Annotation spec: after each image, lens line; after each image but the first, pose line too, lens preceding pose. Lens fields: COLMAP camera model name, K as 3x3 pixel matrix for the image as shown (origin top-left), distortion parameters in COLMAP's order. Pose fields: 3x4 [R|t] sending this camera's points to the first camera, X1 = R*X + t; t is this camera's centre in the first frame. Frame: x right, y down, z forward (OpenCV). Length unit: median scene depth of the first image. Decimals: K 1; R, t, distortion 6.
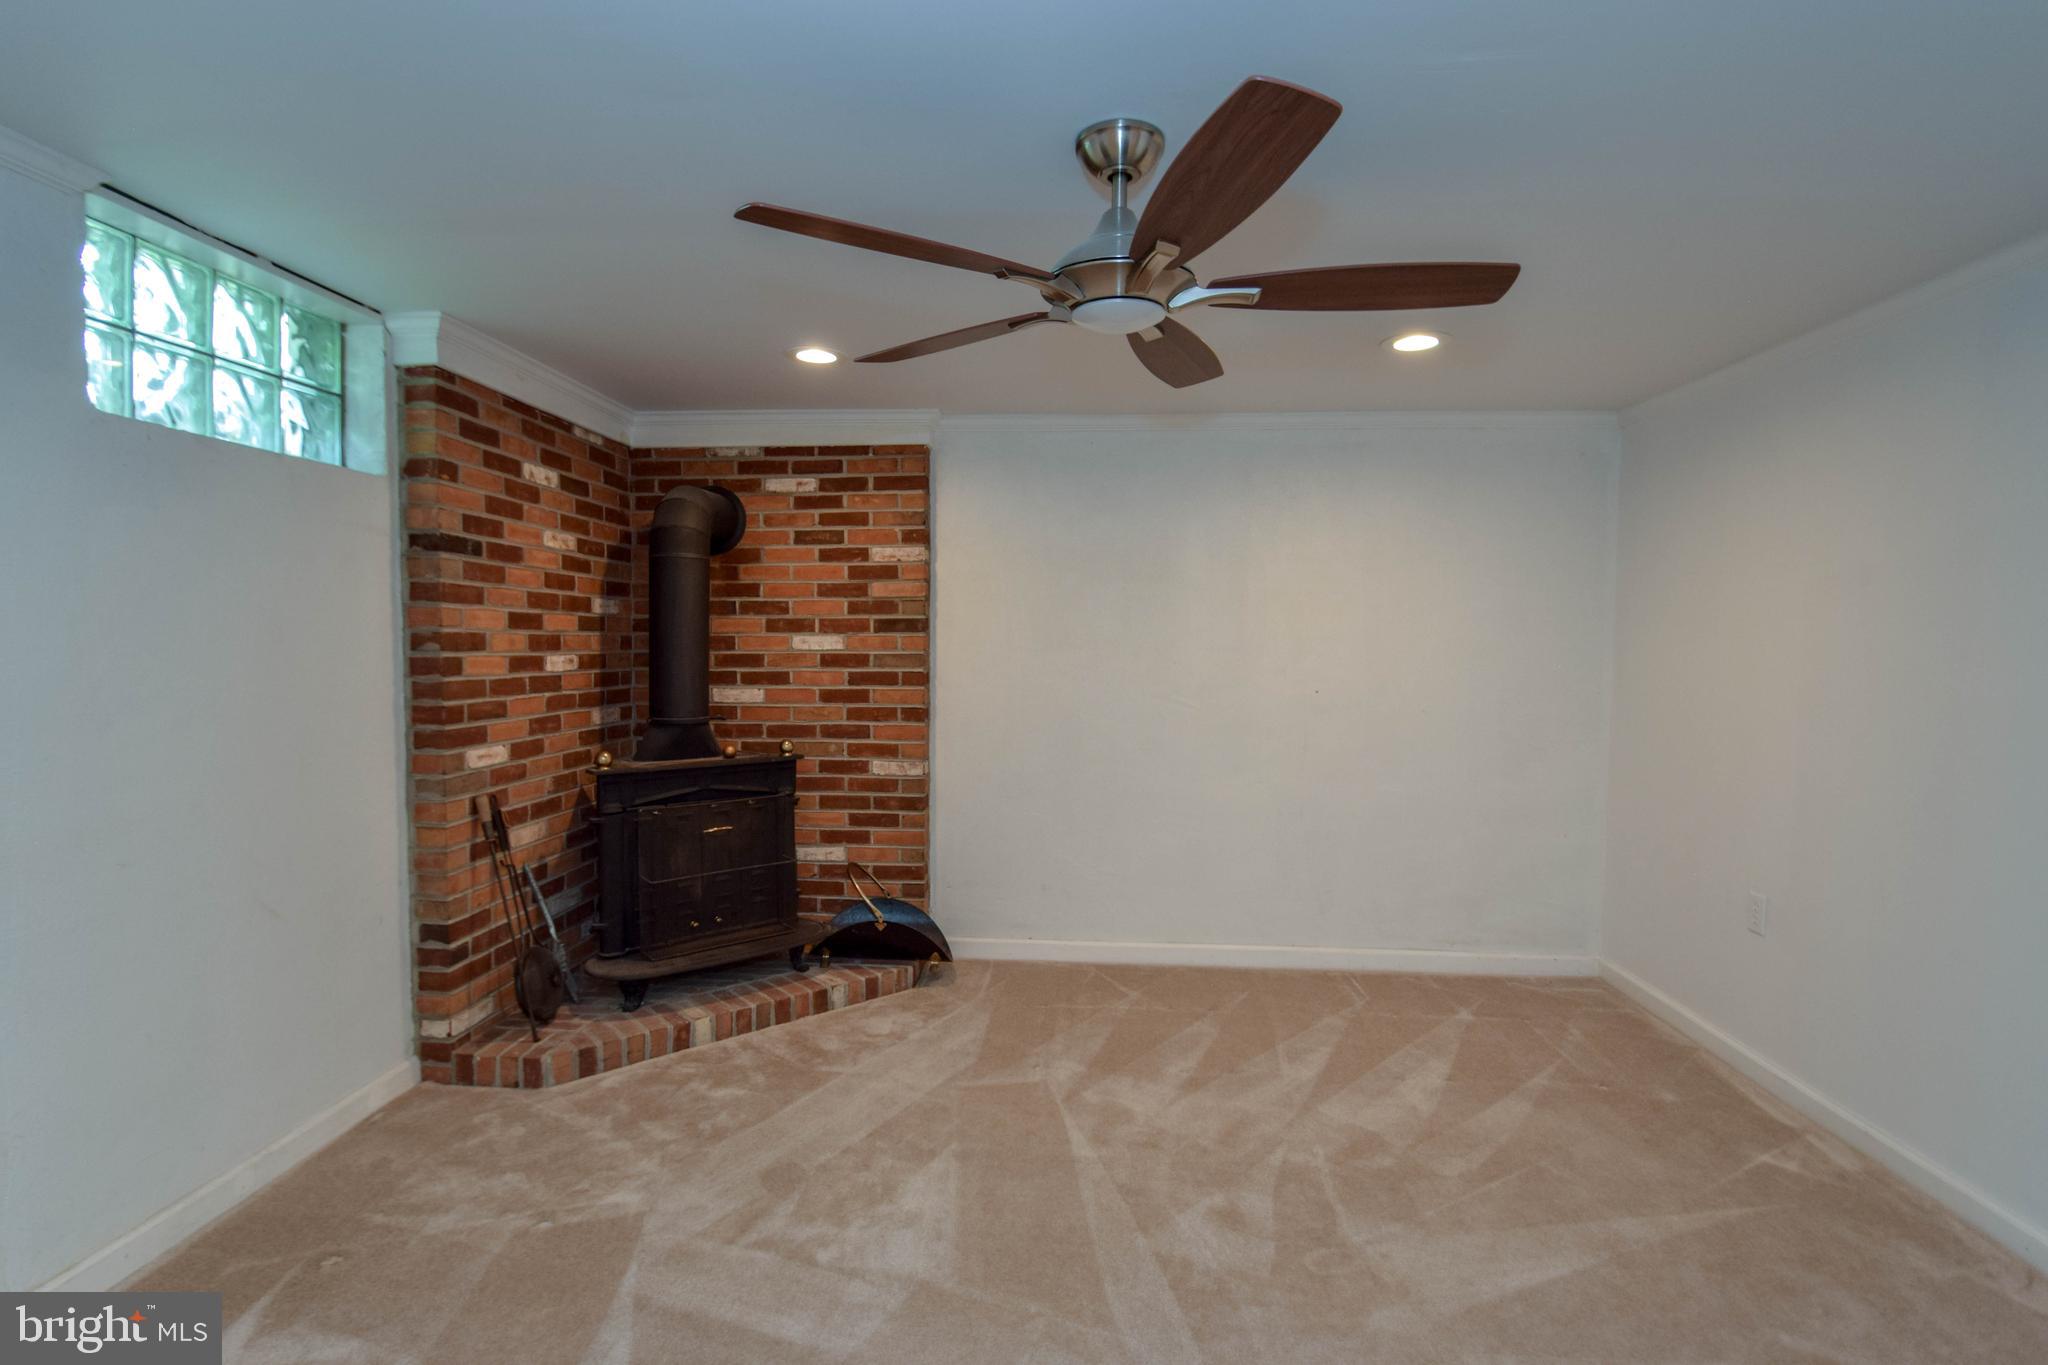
lens RADIAL K [[1055.6, 0, 1017.8], [0, 1055.6, 660.4], [0, 0, 1]] dist [-0.000396, -0.000396]
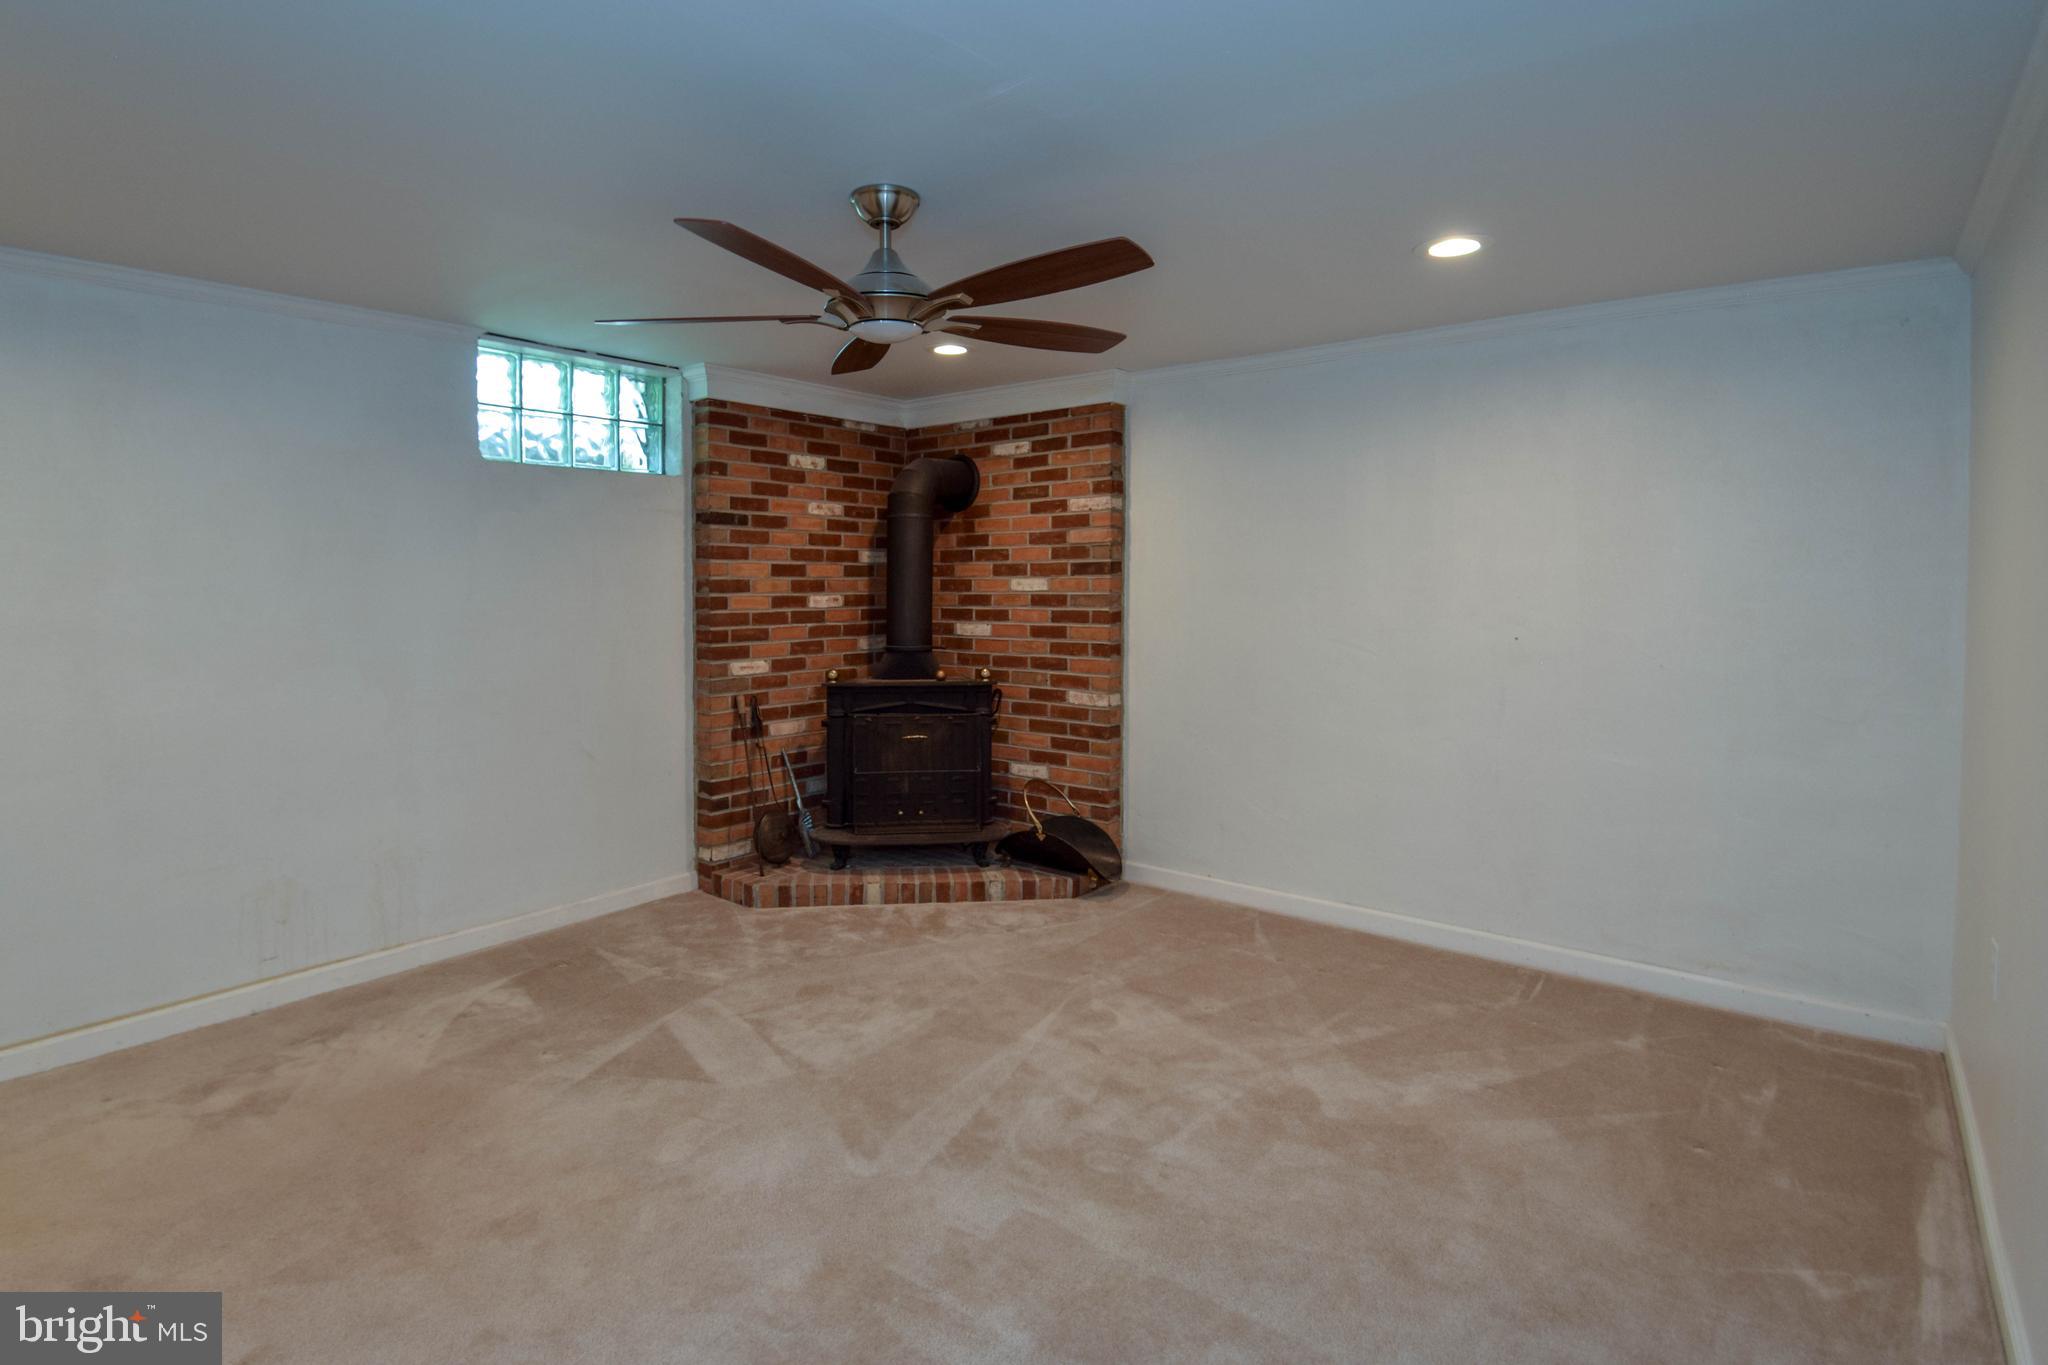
lens RADIAL K [[1190.1, 0, 1021.9], [0, 1190.1, 557.3], [0, 0, 1]] dist [-0.004180, -0.000702]
pose [[0.782849, -0.018743, -0.621929, 0.716486], [-0.003565, 0.999395, -0.034605, -0.002114], [0.622201, 0.029308, 0.782309, -0.014547]]
